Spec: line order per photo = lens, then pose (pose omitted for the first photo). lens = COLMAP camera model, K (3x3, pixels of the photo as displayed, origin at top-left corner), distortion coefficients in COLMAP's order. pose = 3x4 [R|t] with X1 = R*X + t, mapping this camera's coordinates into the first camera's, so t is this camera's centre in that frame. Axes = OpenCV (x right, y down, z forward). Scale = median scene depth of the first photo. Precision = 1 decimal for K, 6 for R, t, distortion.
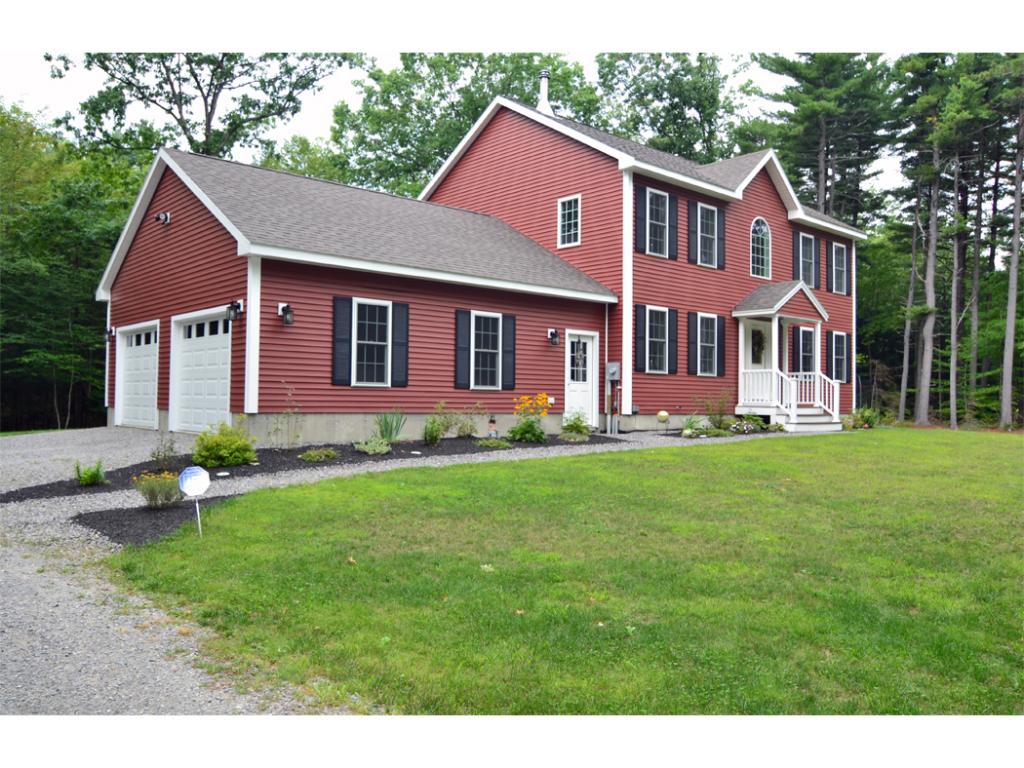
lens RADIAL K [[790.7, 0, 483.0], [0, 790.7, 387.8], [0, 0, 1]] dist [-0.031131, 0.001917]
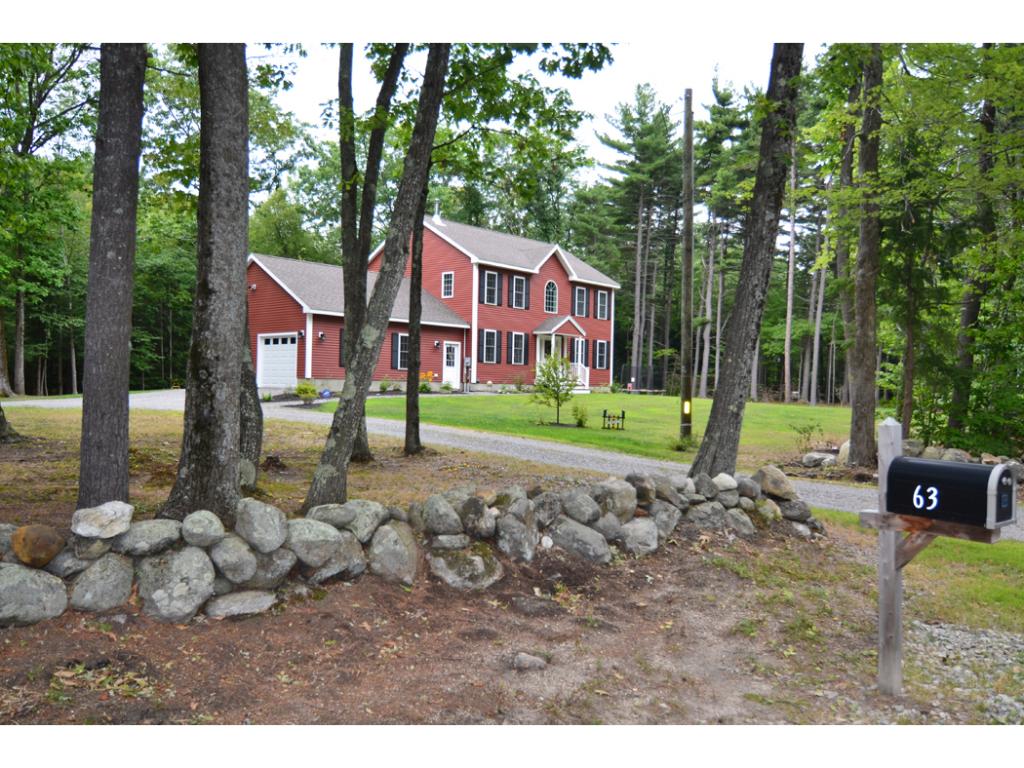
lens RADIAL K [[790.7, 0, 510.6], [0, 790.7, 392.7], [0, 0, 1]] dist [-0.031131, 0.001917]
pose [[0.988935, 0.007230, 0.148176, -0.025441], [-0.011104, 0.999617, 0.025330, 0.005675], [-0.147936, -0.026695, 0.988637, -0.970675]]
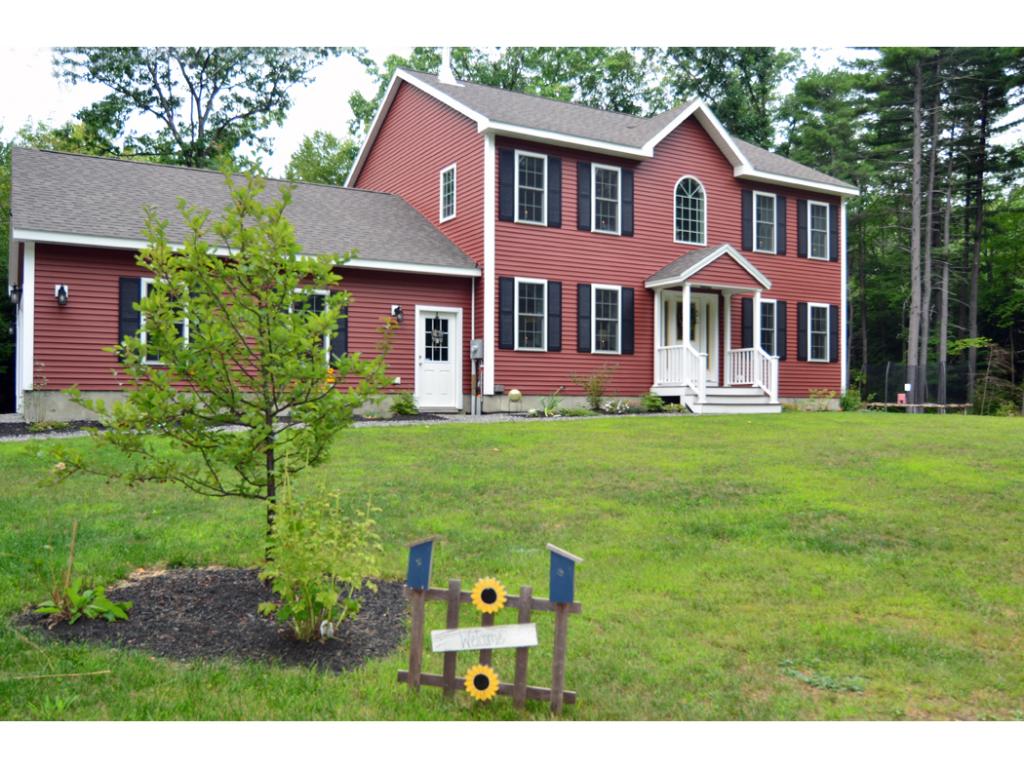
lens RADIAL K [[830.5, 0, 467.8], [0, 830.5, 406.3], [0, 0, 1]] dist [-0.026520, -0.001071]
pose [[0.978019, -0.011841, -0.208180, 0.335251], [0.015116, 0.999786, 0.014151, 0.030724], [0.207968, -0.016987, 0.977988, 0.028587]]
